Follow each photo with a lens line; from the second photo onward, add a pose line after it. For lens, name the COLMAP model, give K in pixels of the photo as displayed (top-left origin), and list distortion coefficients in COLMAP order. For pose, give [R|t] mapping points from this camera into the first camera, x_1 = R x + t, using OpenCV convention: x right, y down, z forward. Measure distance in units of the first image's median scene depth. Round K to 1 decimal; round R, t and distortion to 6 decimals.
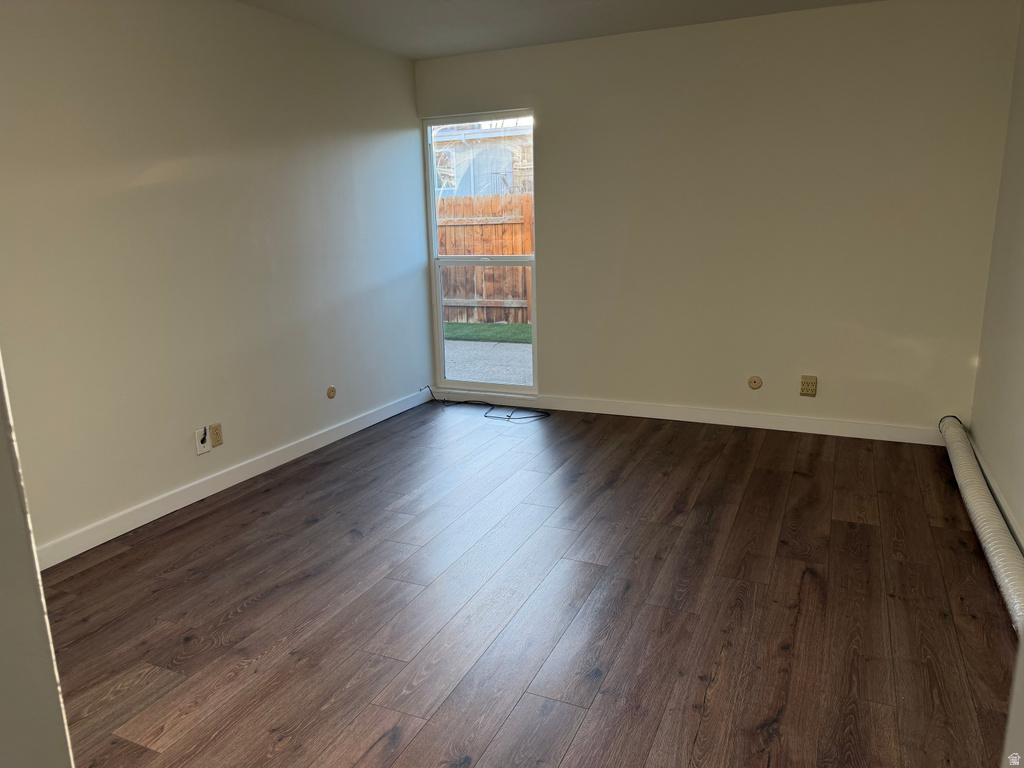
lens RADIAL K [[723.7, 0, 516.8], [0, 723.7, 427.4], [0, 0, 1]] dist [0.074266, -0.096360]
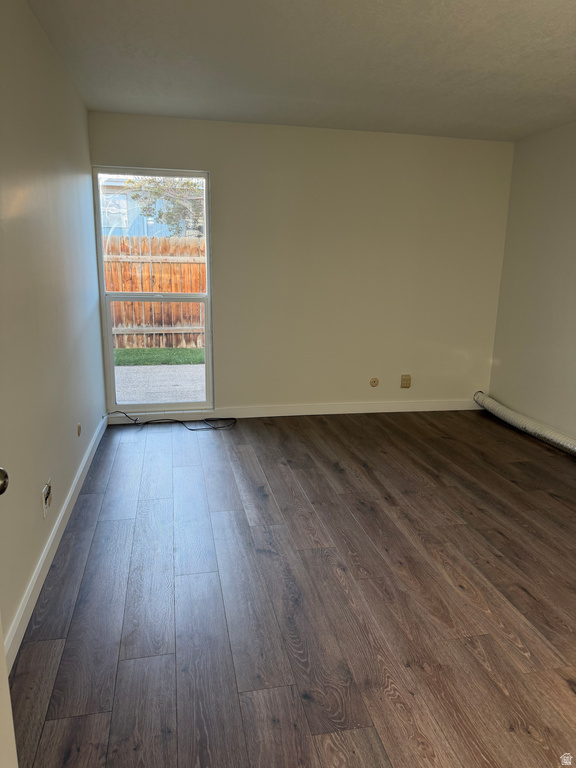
lens RADIAL K [[542.8, 0, 305.3], [0, 542.8, 403.0], [0, 0, 1]] dist [0.074266, -0.096360]
pose [[0.794542, -0.111719, 0.596843, -0.474358], [0.125629, 0.991906, 0.018425, -0.061785], [-0.594071, 0.060342, 0.802146, 0.223243]]
